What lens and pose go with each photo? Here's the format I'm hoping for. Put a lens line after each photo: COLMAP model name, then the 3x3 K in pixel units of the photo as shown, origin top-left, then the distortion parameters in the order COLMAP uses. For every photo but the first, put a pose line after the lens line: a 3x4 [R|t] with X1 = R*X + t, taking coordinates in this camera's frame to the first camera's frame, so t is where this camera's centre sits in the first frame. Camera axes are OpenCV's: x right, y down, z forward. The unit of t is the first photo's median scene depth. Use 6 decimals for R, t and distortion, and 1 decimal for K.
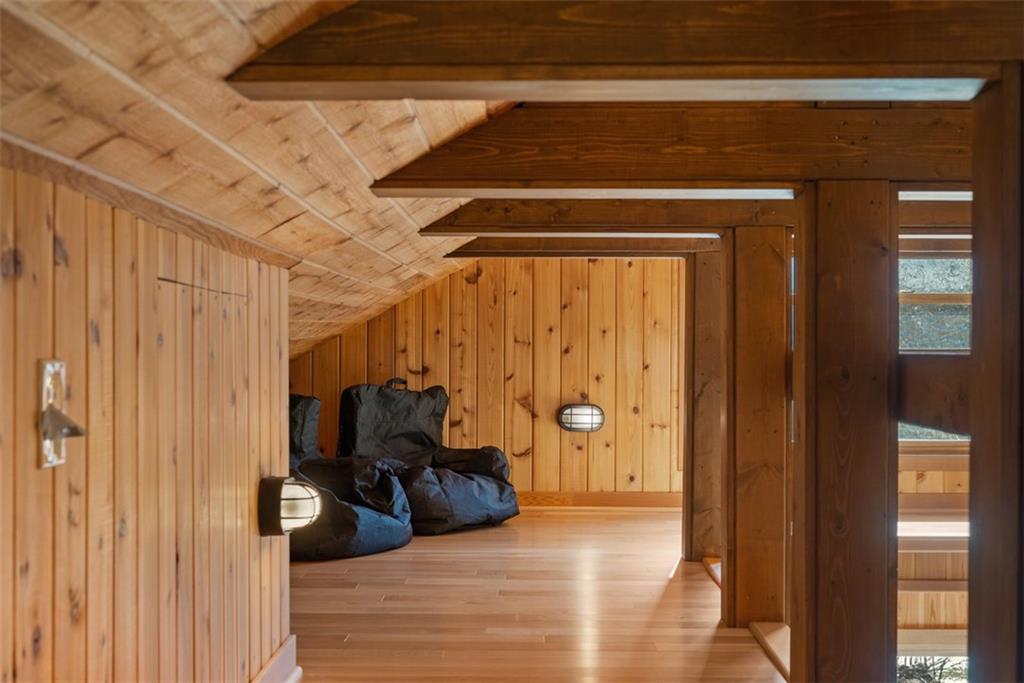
lens RADIAL K [[1495.5, 0, 511.6], [0, 1495.5, 342.4], [0, 0, 1]] dist [-0.002946, 0.000000]
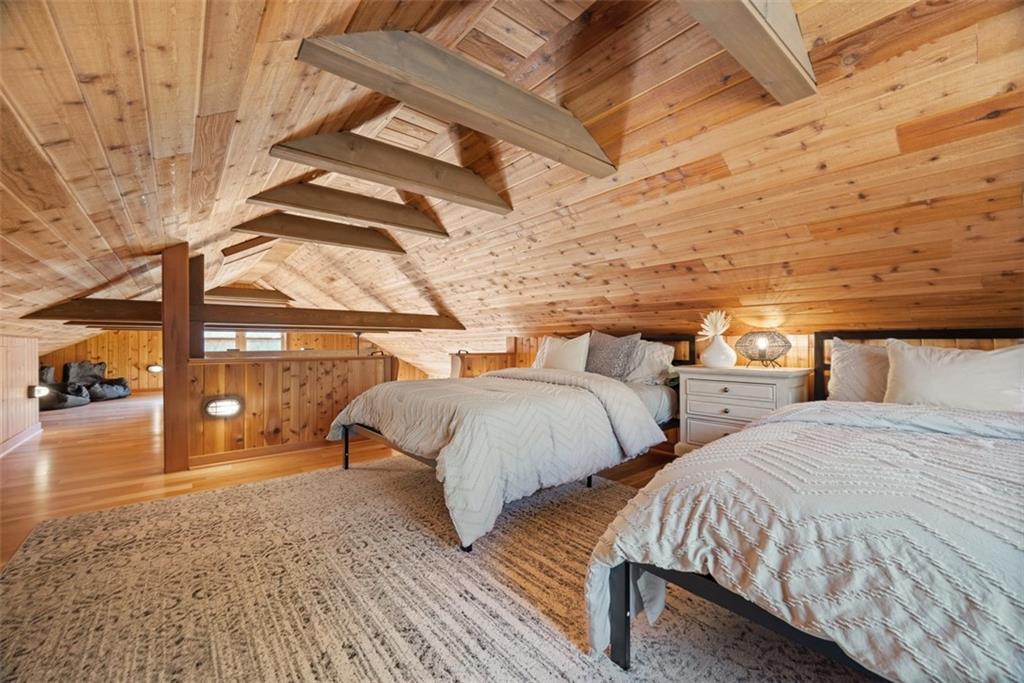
lens RADIAL K [[412.5, 0, 520.7], [0, 412.5, 337.9], [0, 0, 1]] dist [0.002037, 0.000630]
pose [[0.761056, 0.003115, 0.648679, 0.078457], [0.002900, 0.999962, -0.008203, -0.020167], [-0.648680, 0.008124, 0.761018, -0.473557]]
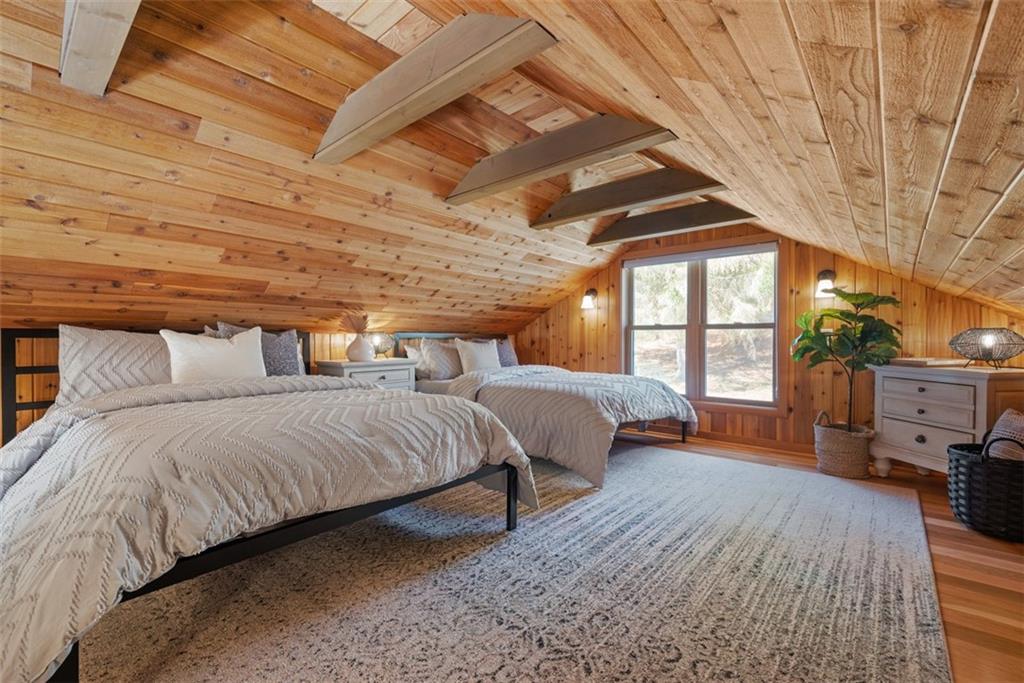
lens RADIAL K [[439.7, 0, 516.9], [0, 439.7, 342.4], [0, 0, 1]] dist [0.002227, -0.000856]
pose [[-0.771649, -0.004466, 0.636033, -0.031688], [-0.002556, 0.999989, 0.003921, -0.016012], [-0.636044, 0.001400, -0.771652, 0.487755]]
